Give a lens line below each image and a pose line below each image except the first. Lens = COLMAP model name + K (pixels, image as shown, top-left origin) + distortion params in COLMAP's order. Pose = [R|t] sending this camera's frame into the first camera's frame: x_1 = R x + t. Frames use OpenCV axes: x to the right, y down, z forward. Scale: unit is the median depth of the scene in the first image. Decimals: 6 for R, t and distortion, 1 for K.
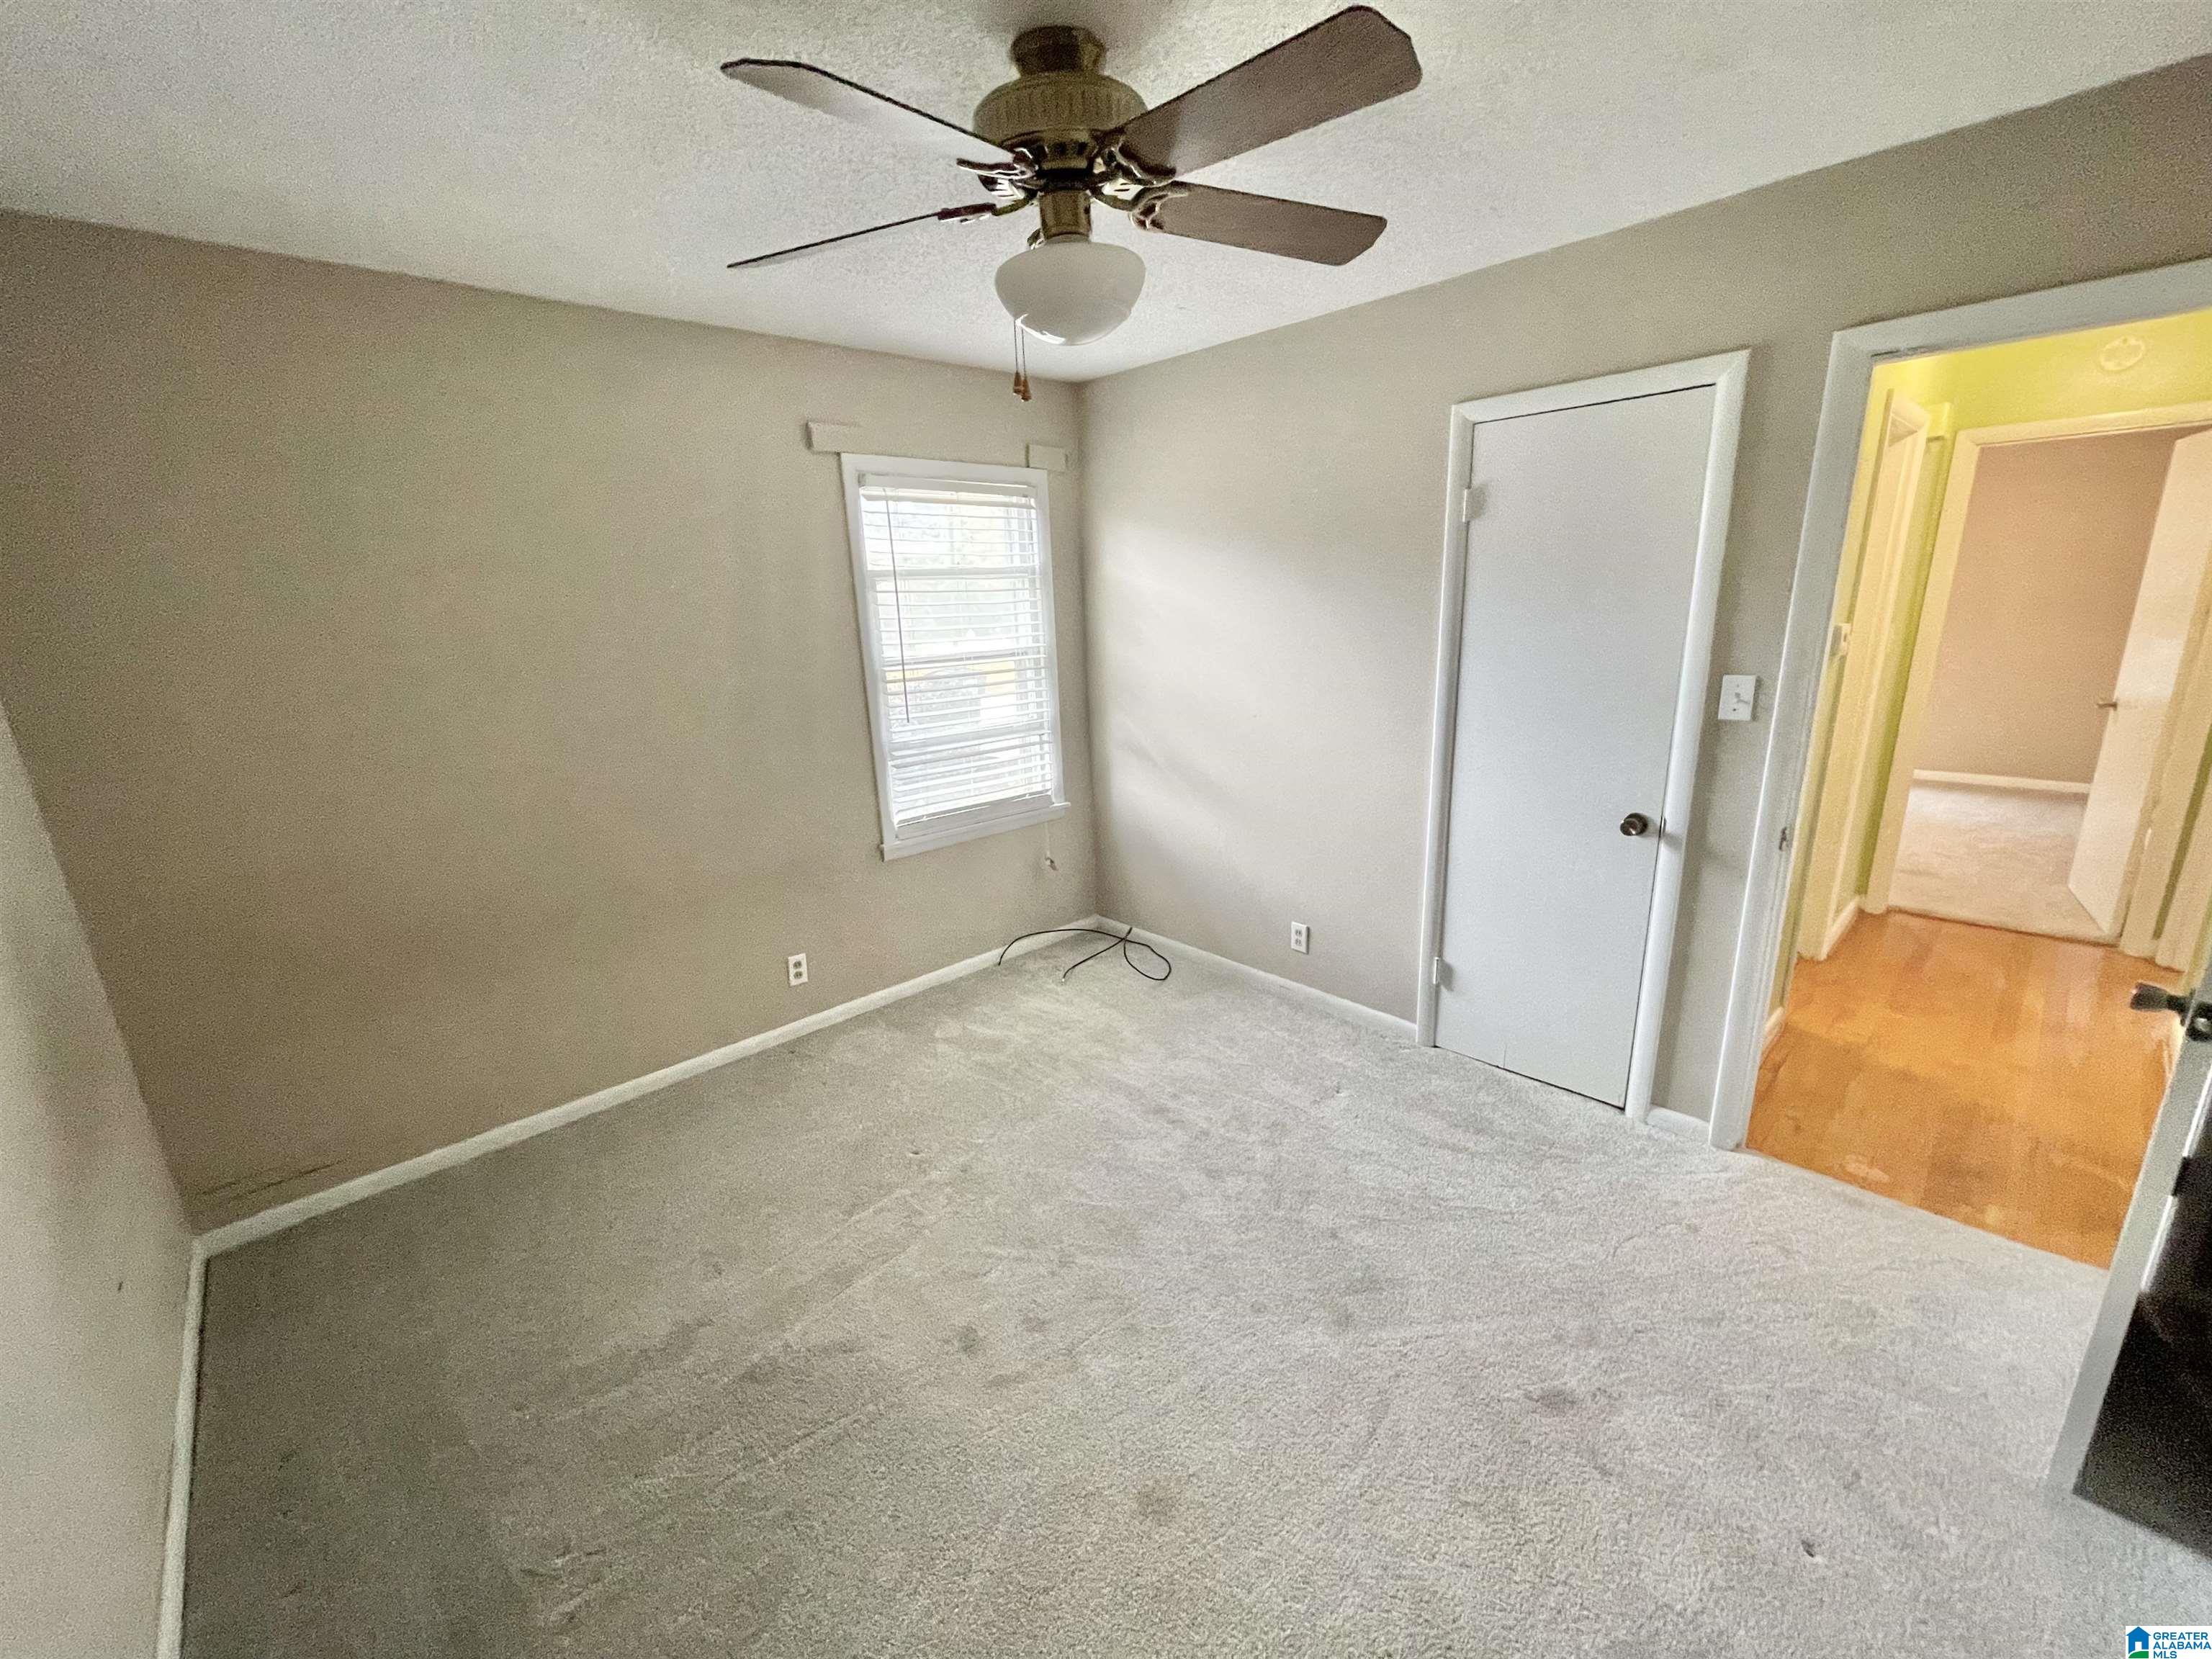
lens RADIAL K [[889.8, 0, 1101.1], [0, 889.8, 832.3], [0, 0, 1]] dist [0.008848, -0.000703]
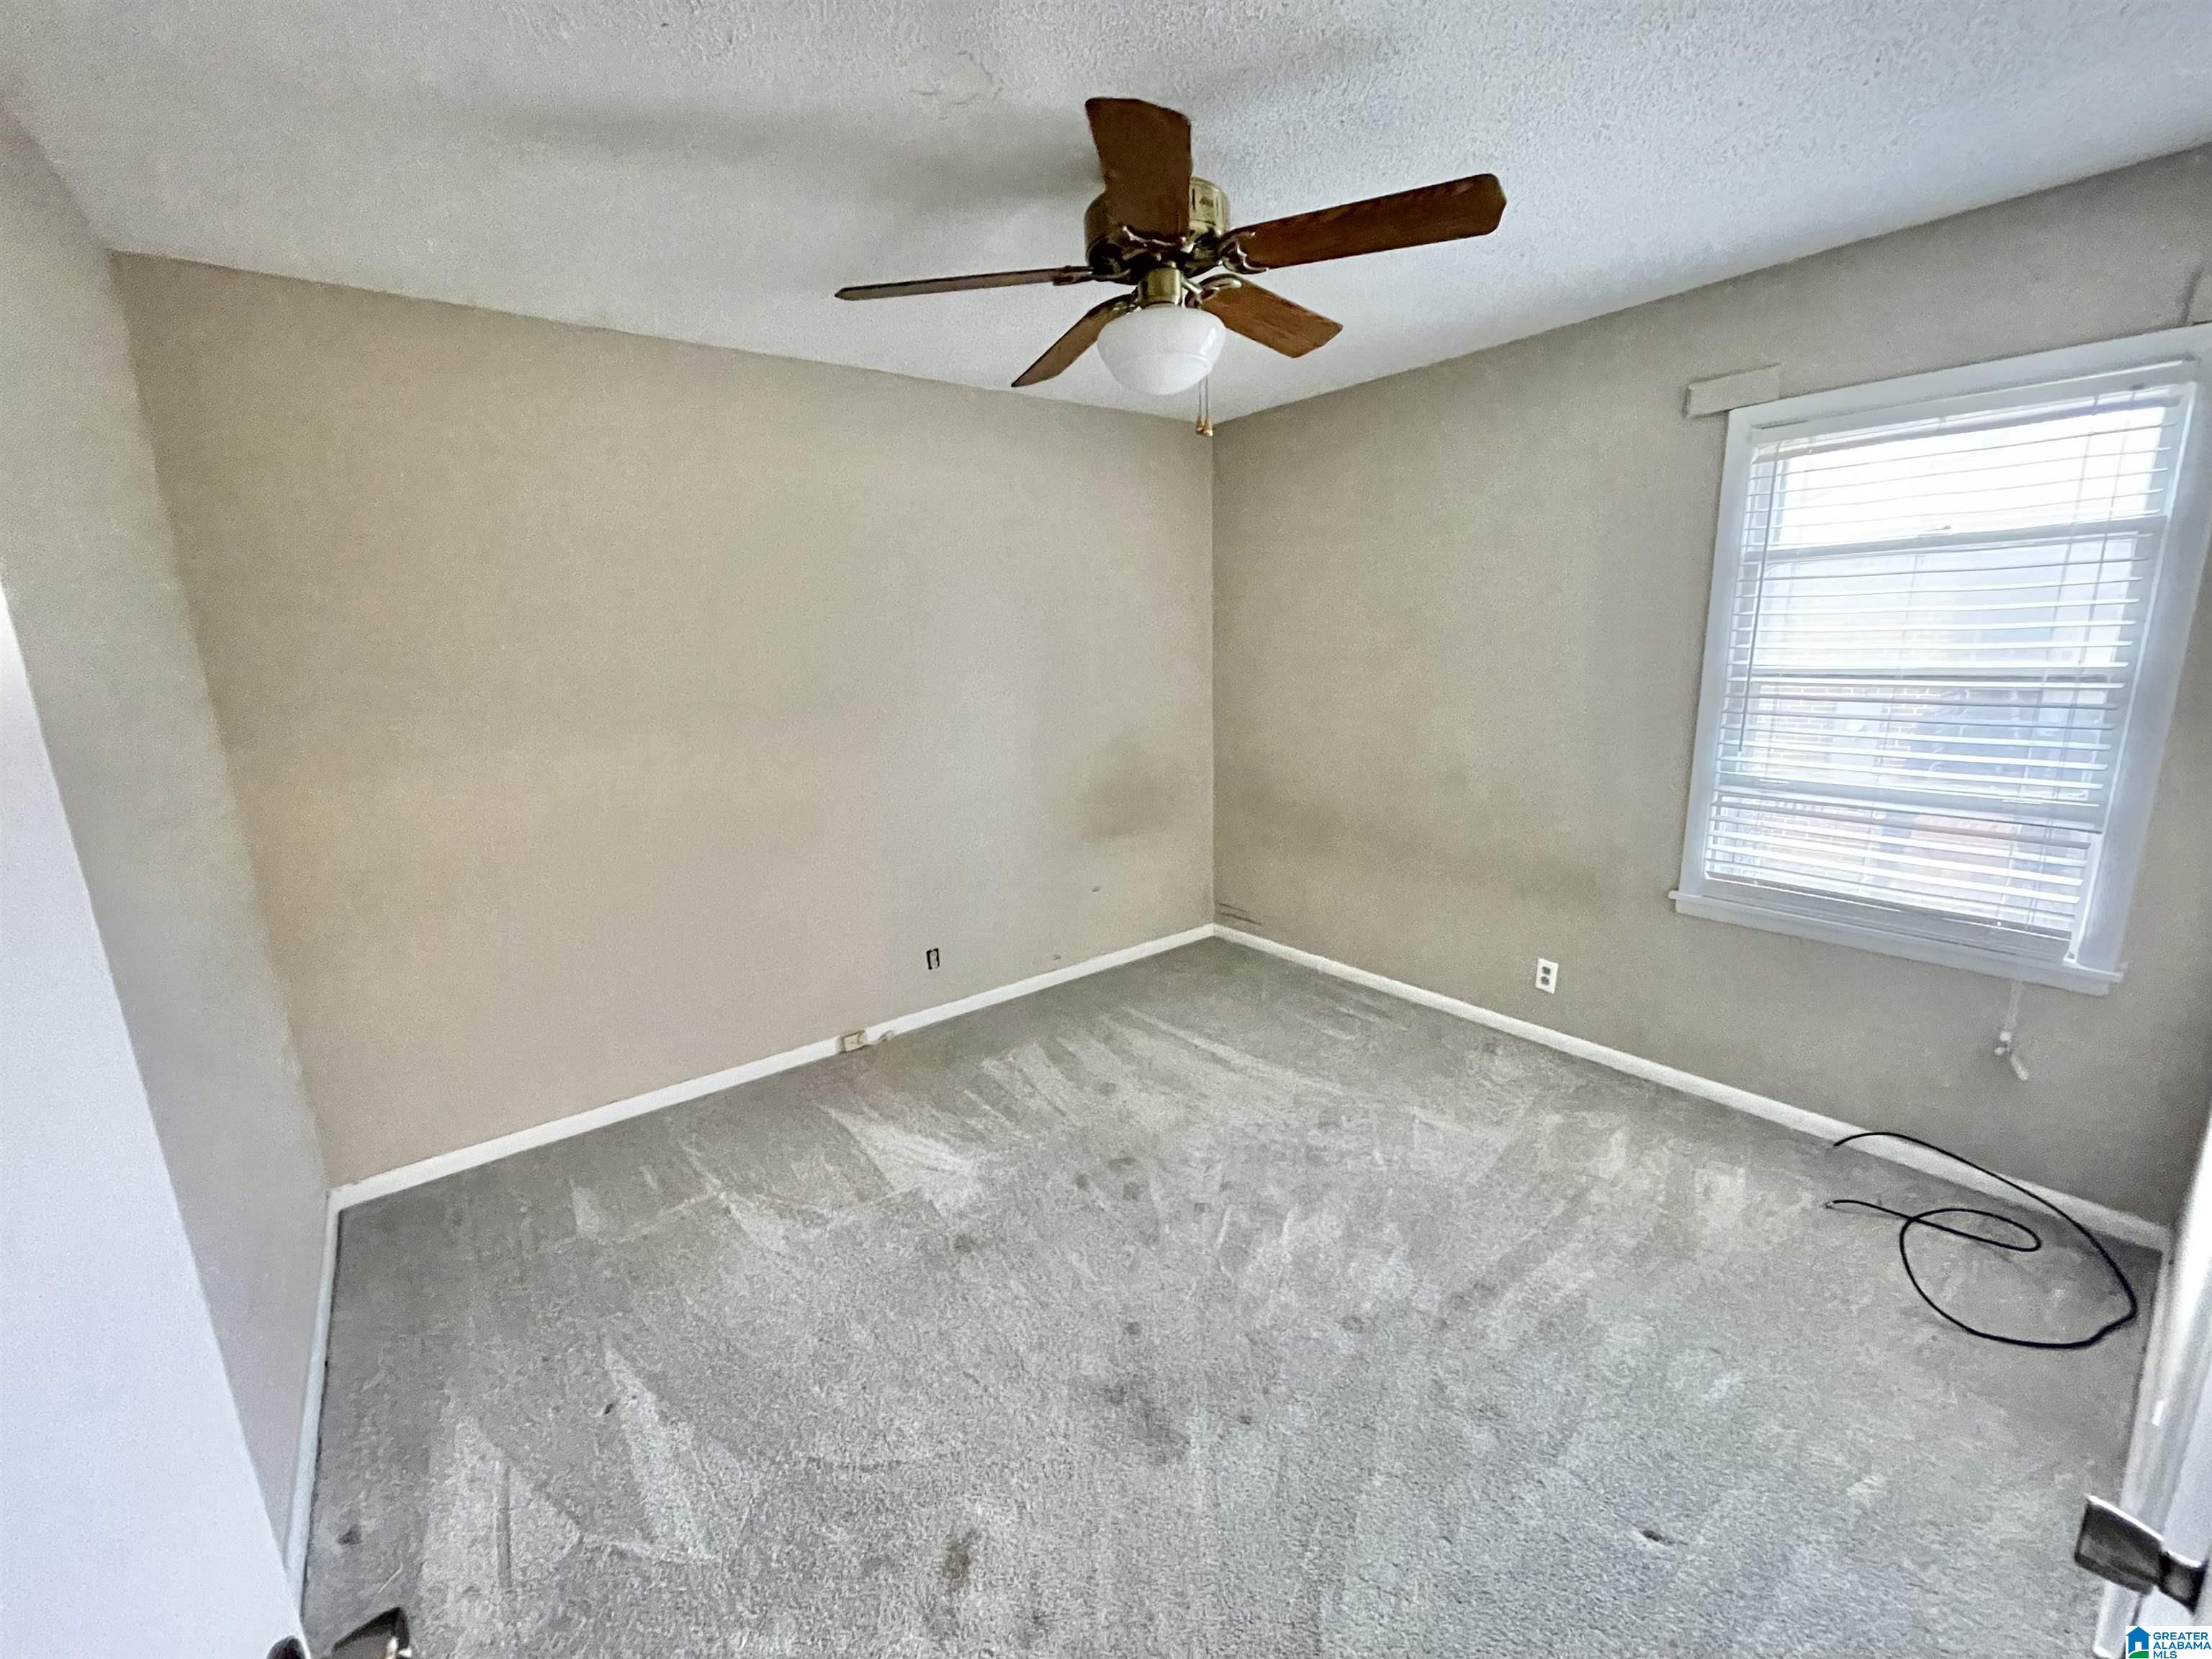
lens RADIAL K [[889.8, 0, 1100.4], [0, 889.8, 827.9], [0, 0, 1]] dist [0.008848, -0.000703]
pose [[-0.084368, 0.250445, -0.964448, 0.560195], [-0.217856, 0.939846, 0.263114, -0.138351], [0.972327, 0.232310, -0.024732, 0.482713]]
